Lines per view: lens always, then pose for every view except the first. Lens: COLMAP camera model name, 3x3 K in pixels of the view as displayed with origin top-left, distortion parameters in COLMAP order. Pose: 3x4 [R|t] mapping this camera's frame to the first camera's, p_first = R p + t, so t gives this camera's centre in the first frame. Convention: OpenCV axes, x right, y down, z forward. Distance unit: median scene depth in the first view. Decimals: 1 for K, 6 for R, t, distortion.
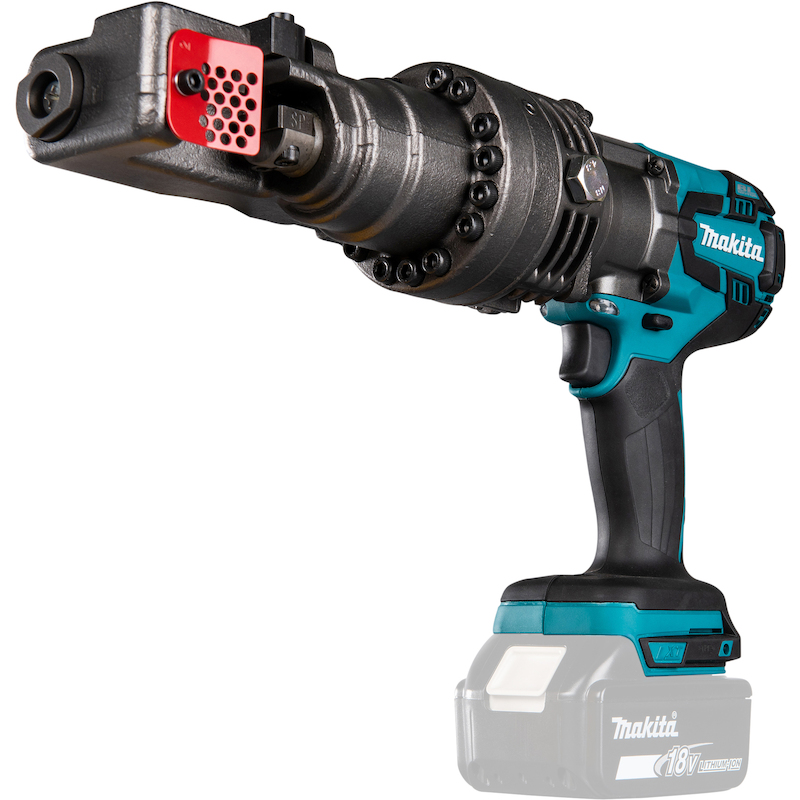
lens RADIAL K [[2500.7, 0, 399.1], [0, 2500.7, 478.8], [0, 0, 1]] dist [0.083844, 1.733550]
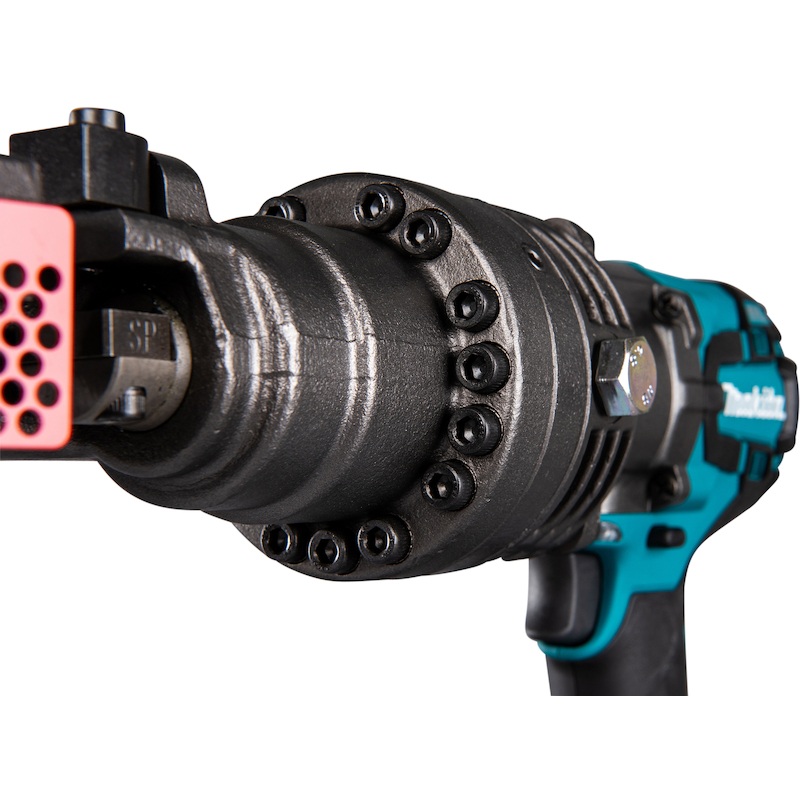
lens RADIAL K [[1666.4, 0, 362.9], [0, 1666.4, 401.8], [0, 0, 1]] dist [0.208946, -0.022389]
pose [[0.989453, -0.022313, 0.143127, -0.041809], [0.010845, 0.996703, 0.080413, -0.145020], [-0.144449, -0.078013, 0.986432, 0.620194]]
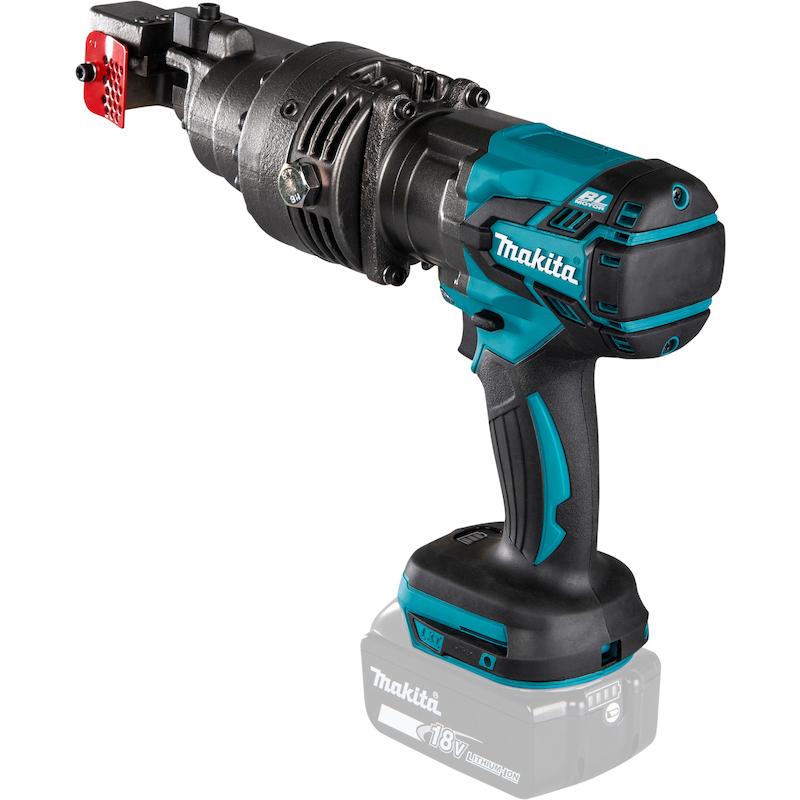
lens RADIAL K [[3024.4, 0, 400.0], [0, 3024.4, 400.0], [0, 0, 1]] dist [0.273993, 2.887286]
pose [[-0.088919, 0.316648, -0.944366, 1.306188], [0.058188, 0.948154, 0.312439, -0.429506], [0.994338, -0.027169, -0.102734, 1.168010]]
